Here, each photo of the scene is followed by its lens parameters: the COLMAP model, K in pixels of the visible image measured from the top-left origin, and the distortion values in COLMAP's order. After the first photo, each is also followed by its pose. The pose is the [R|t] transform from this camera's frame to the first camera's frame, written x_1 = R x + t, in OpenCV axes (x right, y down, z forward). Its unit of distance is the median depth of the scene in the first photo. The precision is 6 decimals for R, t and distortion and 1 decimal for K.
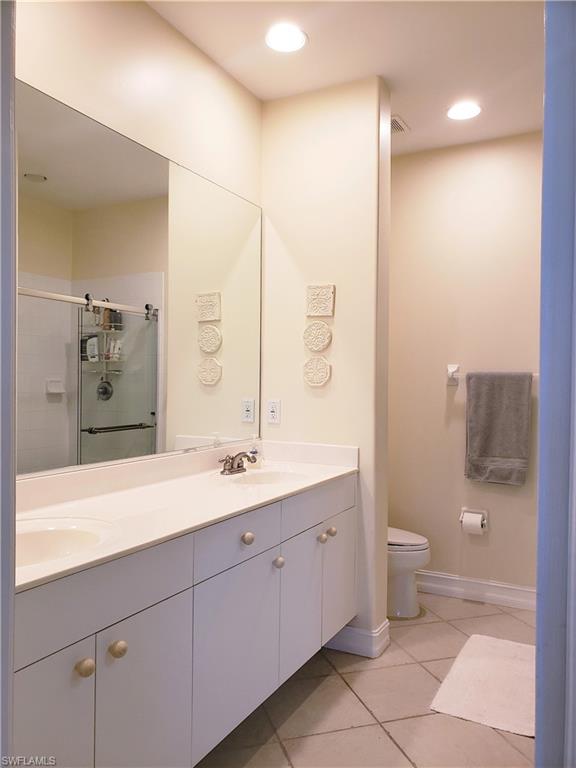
lens RADIAL K [[592.9, 0, 287.5], [0, 592.9, 384.2], [0, 0, 1]] dist [0.014885, -0.034182]
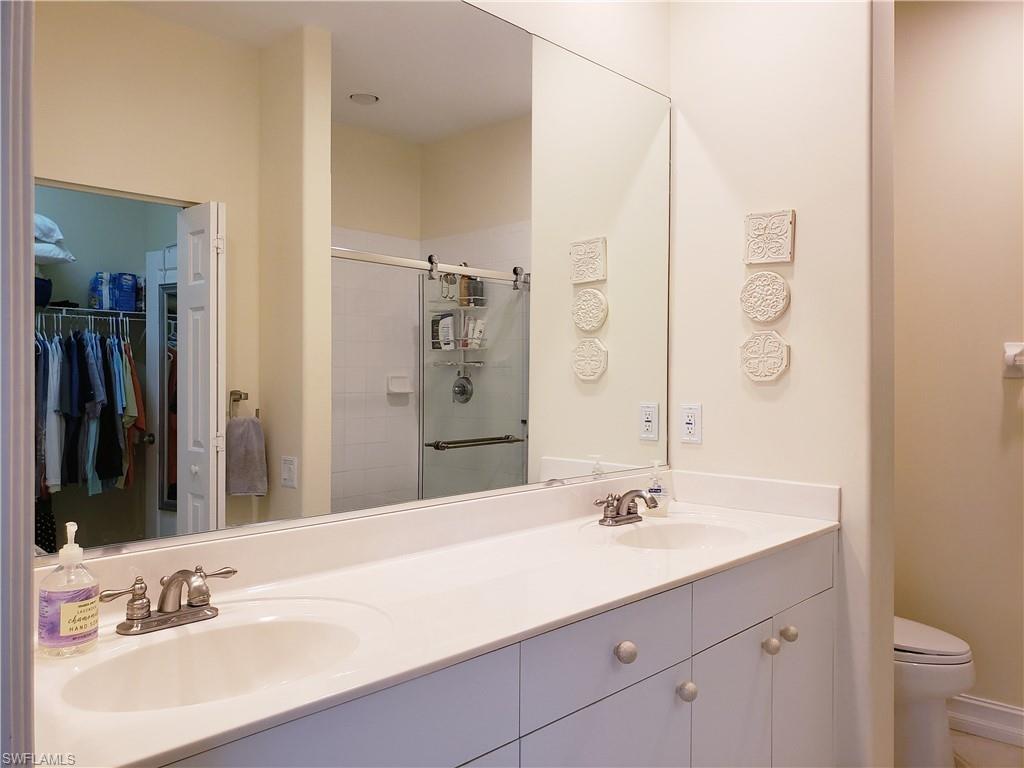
lens RADIAL K [[790.5, 0, 493.9], [0, 790.5, 390.3], [0, 0, 1]] dist [0.014885, -0.034182]
pose [[0.956331, -0.004733, -0.292248, 0.020692], [0.008873, 0.999878, 0.012842, -0.000612], [0.292152, -0.014874, 0.956256, 0.144485]]
